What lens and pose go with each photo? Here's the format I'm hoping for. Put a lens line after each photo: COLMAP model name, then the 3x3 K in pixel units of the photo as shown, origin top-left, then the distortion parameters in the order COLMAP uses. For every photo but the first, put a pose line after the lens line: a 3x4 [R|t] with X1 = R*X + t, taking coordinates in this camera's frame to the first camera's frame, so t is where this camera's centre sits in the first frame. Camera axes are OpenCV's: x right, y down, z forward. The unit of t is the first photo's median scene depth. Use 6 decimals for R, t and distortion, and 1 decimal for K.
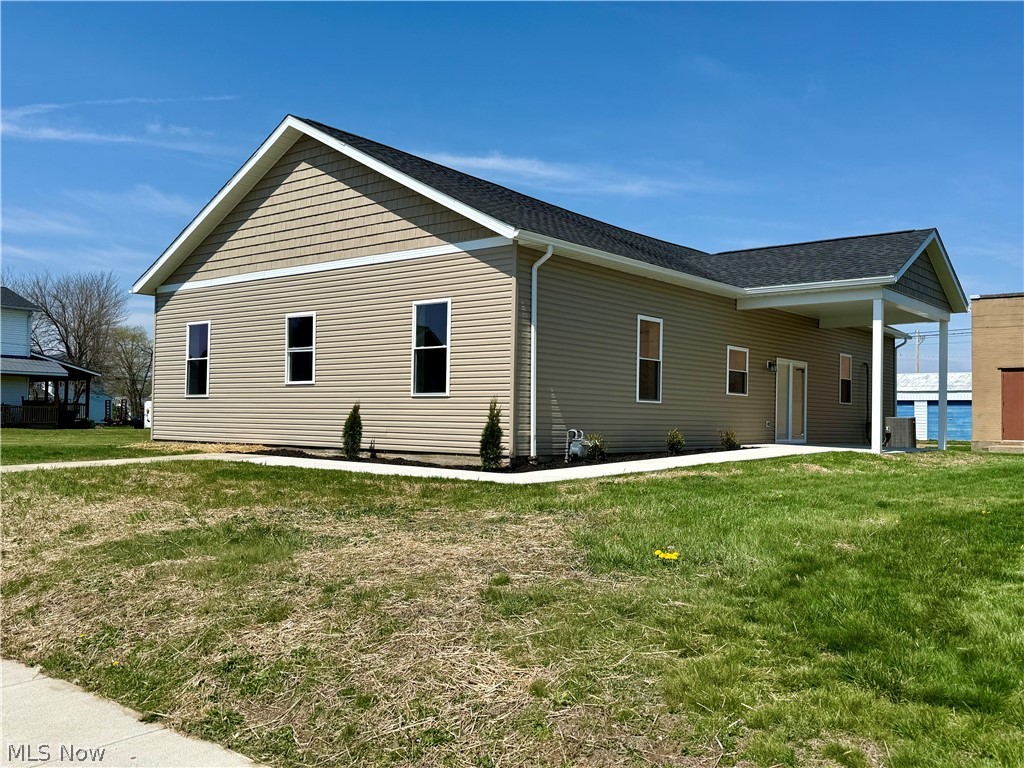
lens RADIAL K [[908.3, 0, 512.0], [0, 908.3, 384.0], [0, 0, 1]] dist [0.096002, -0.010849]
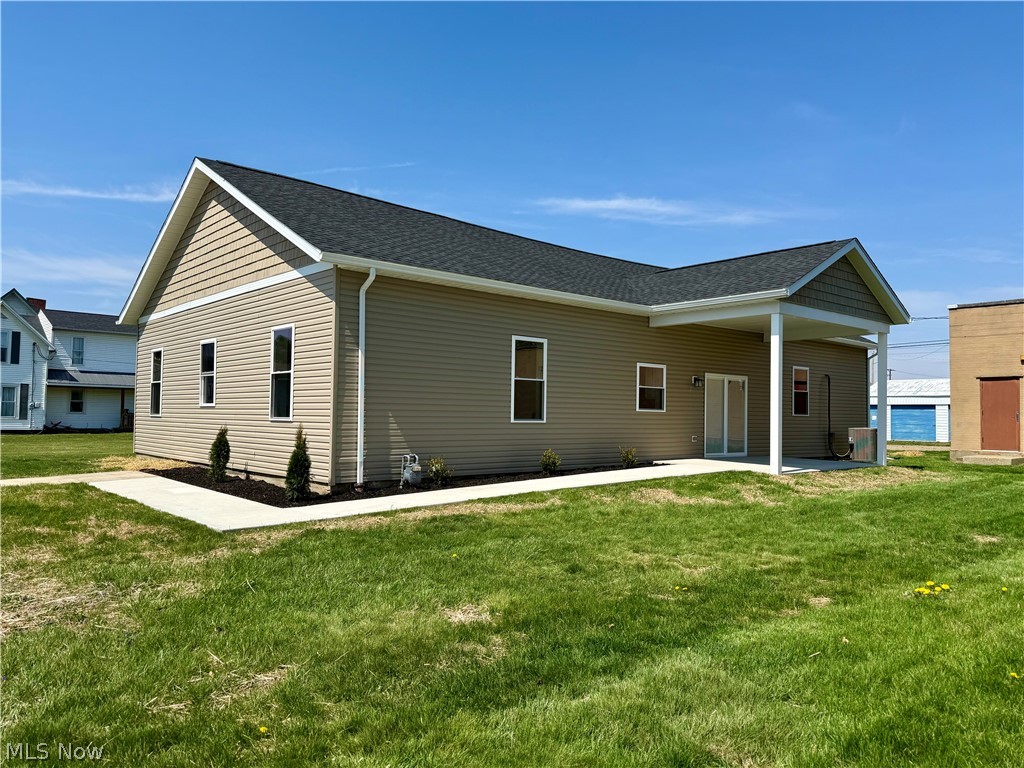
lens RADIAL K [[734.9, 0, 512.0], [0, 734.9, 384.0], [0, 0, 1]] dist [0.067311, -0.000051]
pose [[0.986859, -0.011369, -0.161186, 0.256636], [0.010607, 0.999928, -0.005589, -0.017195], [0.161238, 0.003806, 0.986908, 0.194737]]
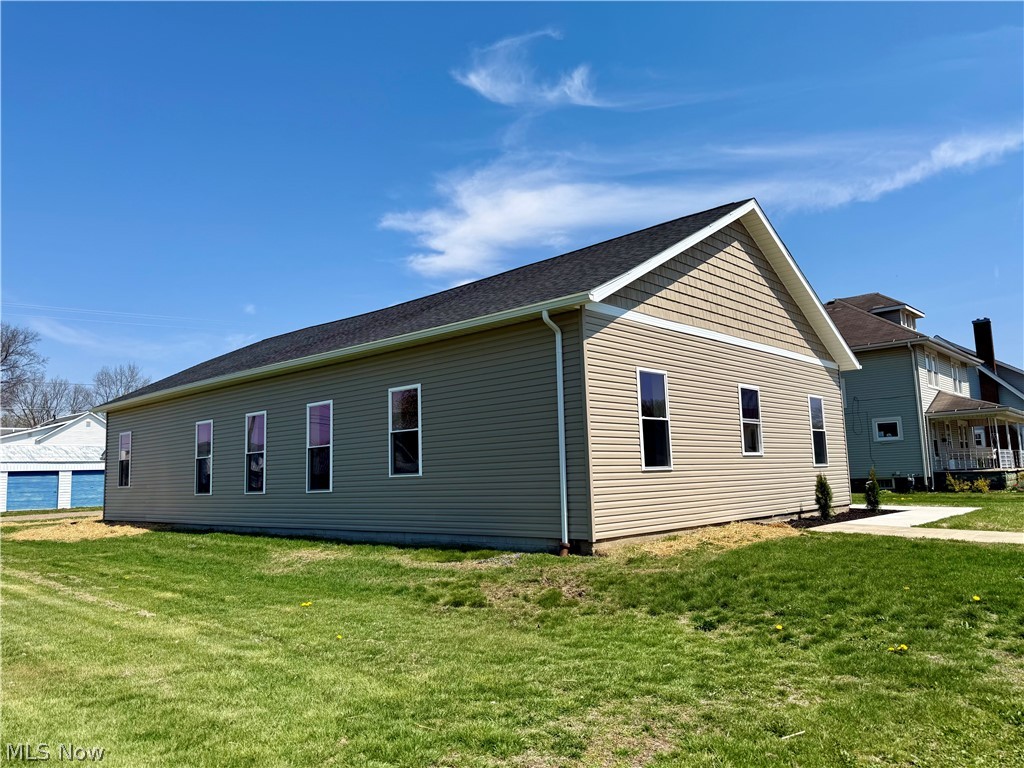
lens RADIAL K [[749.1, 0, 512.0], [0, 749.1, 384.0], [0, 0, 1]] dist [0.001065, -0.000253]
pose [[0.049978, 0.104039, 0.993317, -1.064587], [-0.008743, 0.994567, -0.103730, 0.009941], [-0.998712, -0.003501, 0.050616, 1.207956]]
